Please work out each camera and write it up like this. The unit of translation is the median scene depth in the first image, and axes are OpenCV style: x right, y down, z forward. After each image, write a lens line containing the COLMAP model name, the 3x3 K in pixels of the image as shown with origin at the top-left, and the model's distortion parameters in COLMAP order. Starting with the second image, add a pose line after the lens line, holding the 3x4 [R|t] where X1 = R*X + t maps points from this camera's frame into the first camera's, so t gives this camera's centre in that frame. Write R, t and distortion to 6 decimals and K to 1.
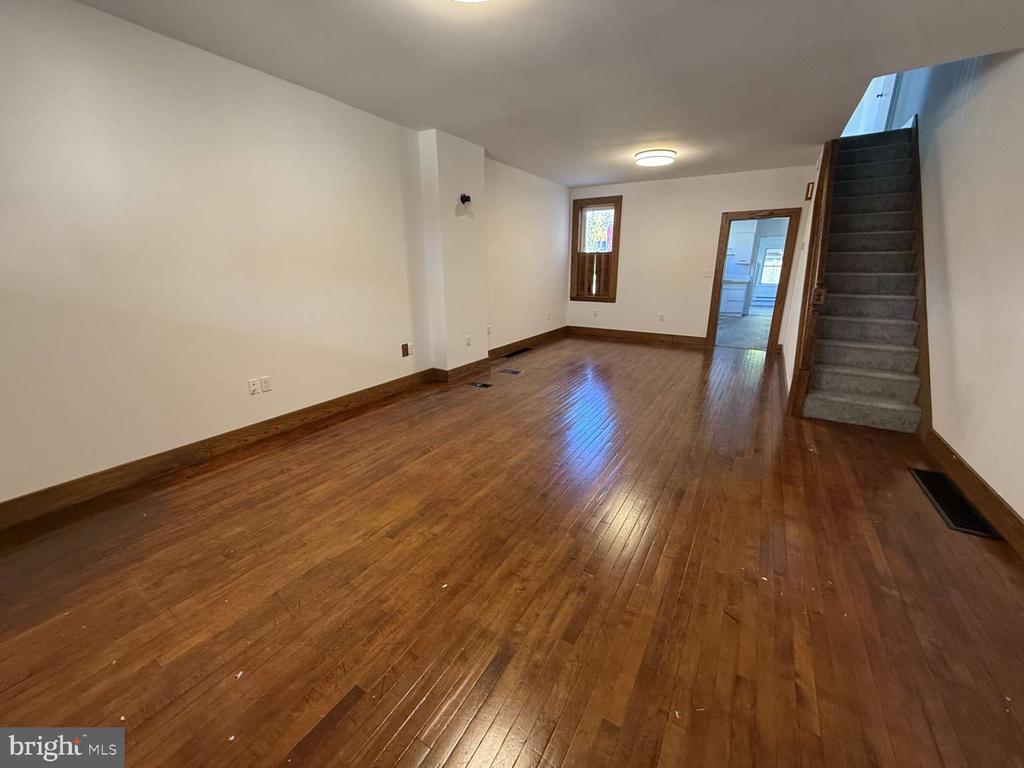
lens RADIAL K [[406.4, 0, 512.5], [0, 406.4, 386.1], [0, 0, 1]] dist [-0.000603, -0.000048]
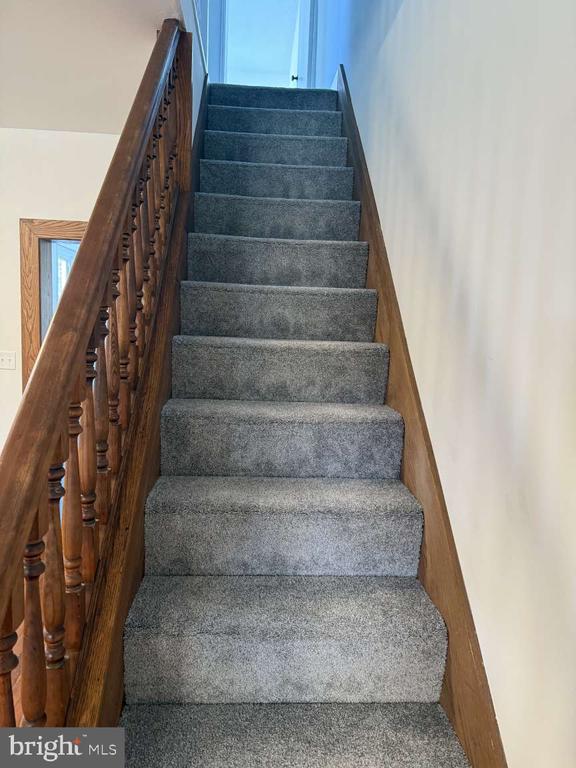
lens RADIAL K [[304.8, 0, 286.1], [0, 304.8, 383.1], [0, 0, 1]] dist [-0.000603, -0.000048]
pose [[0.837298, -0.067728, 0.542536, 0.727501], [0.105924, 0.993592, -0.039438, -0.282009], [-0.536388, 0.090489, 0.839106, 0.780829]]
